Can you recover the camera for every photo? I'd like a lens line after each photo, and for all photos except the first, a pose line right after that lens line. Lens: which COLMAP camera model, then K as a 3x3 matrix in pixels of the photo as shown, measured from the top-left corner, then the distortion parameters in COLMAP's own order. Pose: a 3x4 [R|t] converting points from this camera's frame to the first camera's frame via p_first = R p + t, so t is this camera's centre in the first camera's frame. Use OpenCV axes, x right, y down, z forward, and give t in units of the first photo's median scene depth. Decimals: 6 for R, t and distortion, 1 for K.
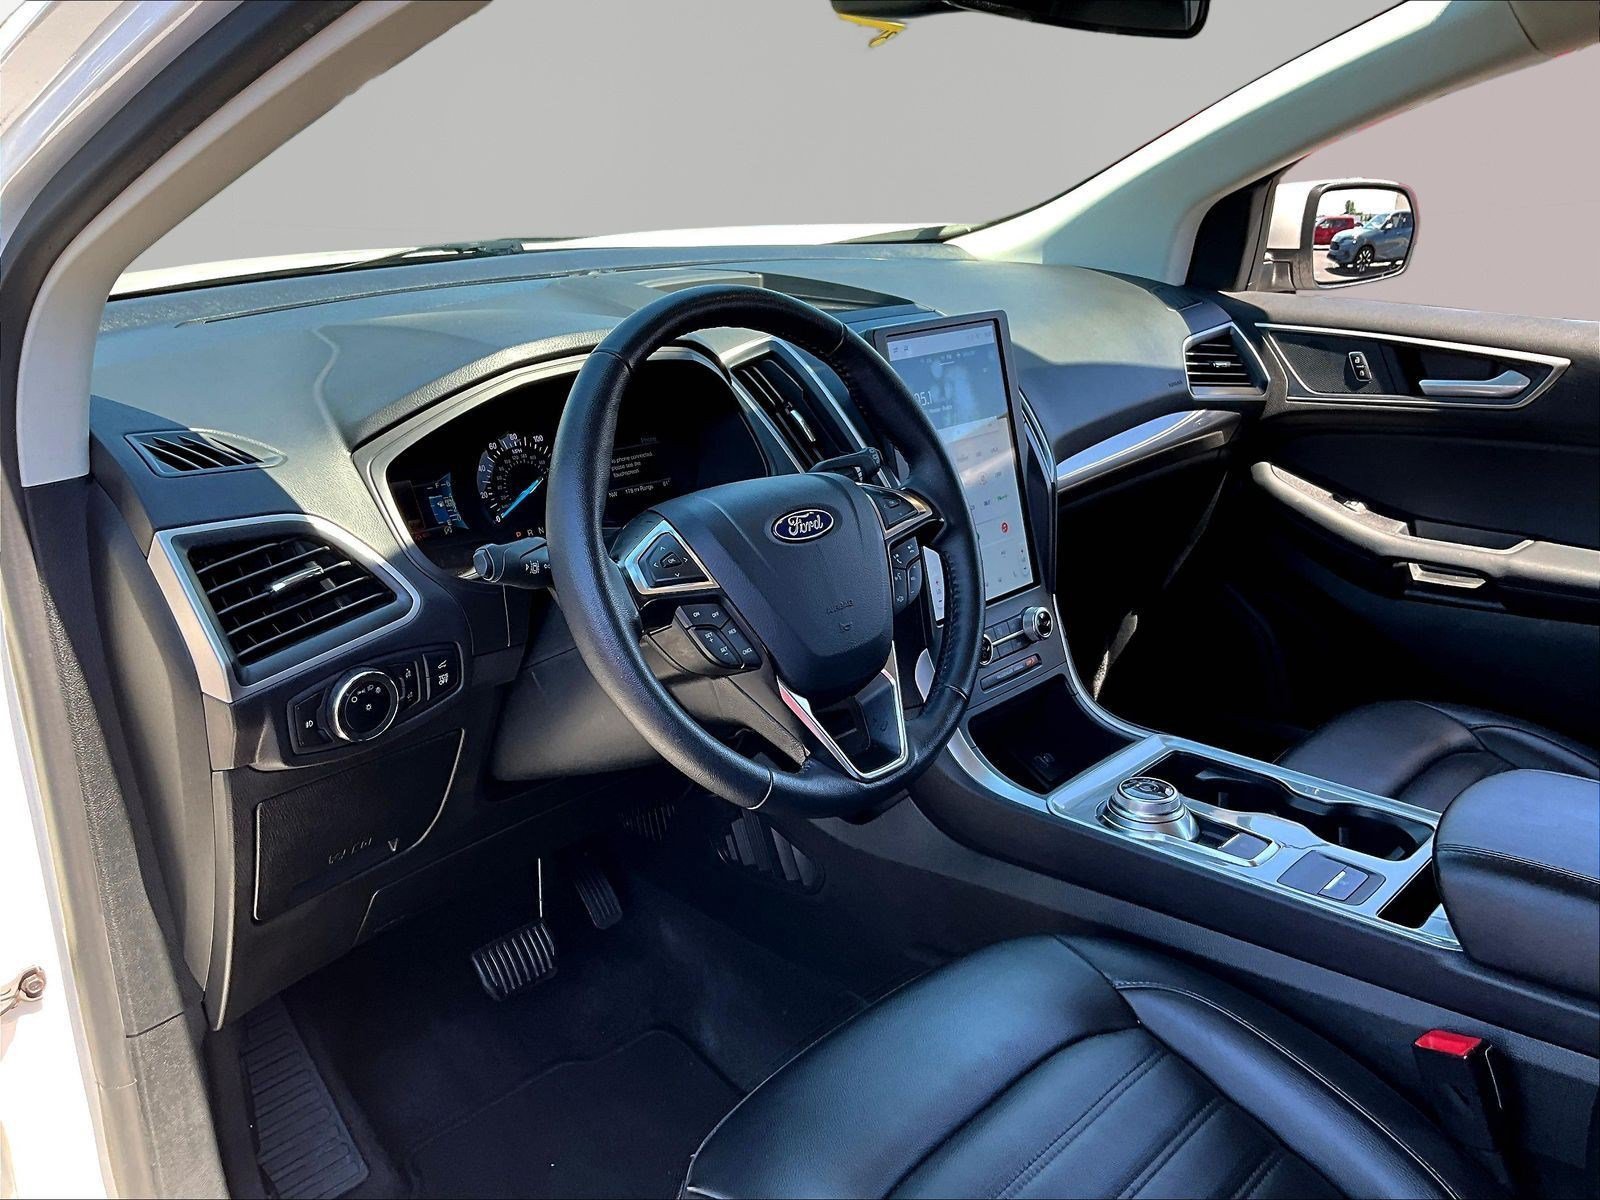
lens RADIAL K [[1343.5, 0, 800.0], [0, 1343.5, 600.0], [0, 0, 1]] dist [0.087415, 0.002781]
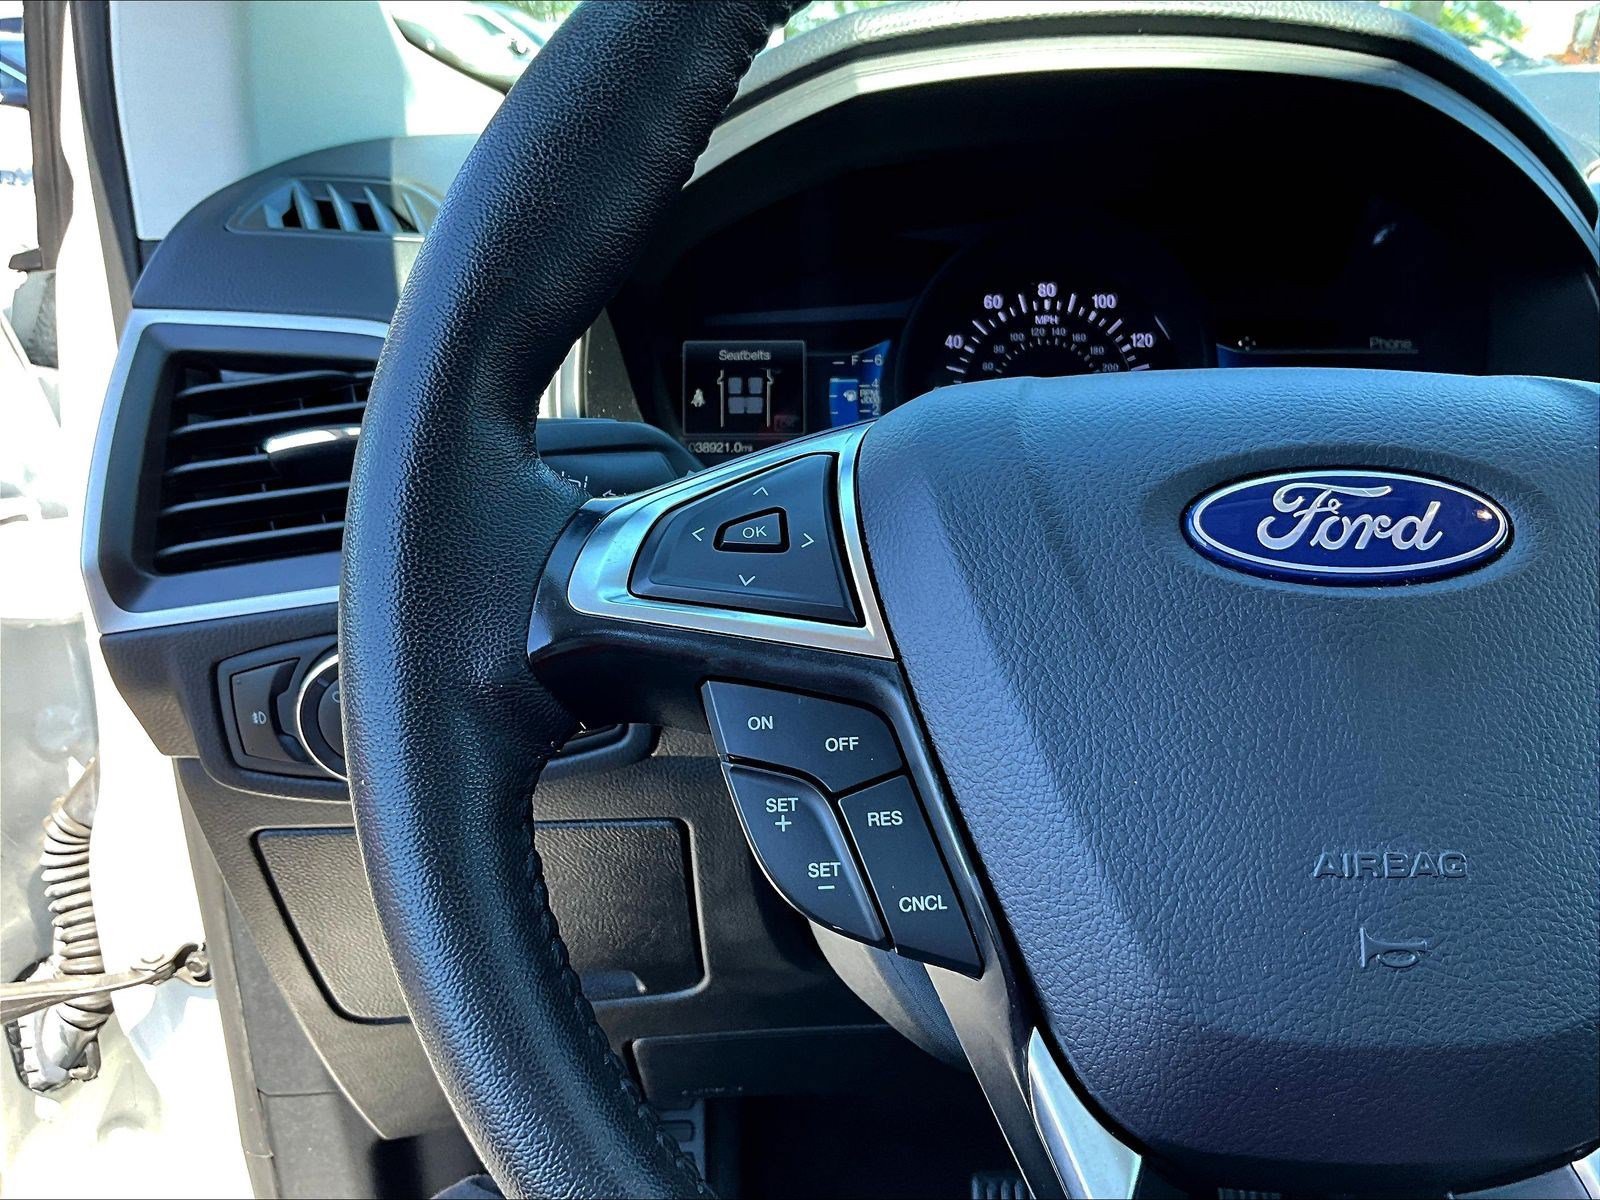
lens RADIAL K [[1343.5, 0, 800.0], [0, 1343.5, 600.0], [0, 0, 1]] dist [0.087415, 0.002781]
pose [[0.678888, 0.218284, -0.701044, 0.120188], [-0.225843, 0.970578, 0.083503, -0.039082], [0.698646, 0.101637, 0.708212, 0.733483]]
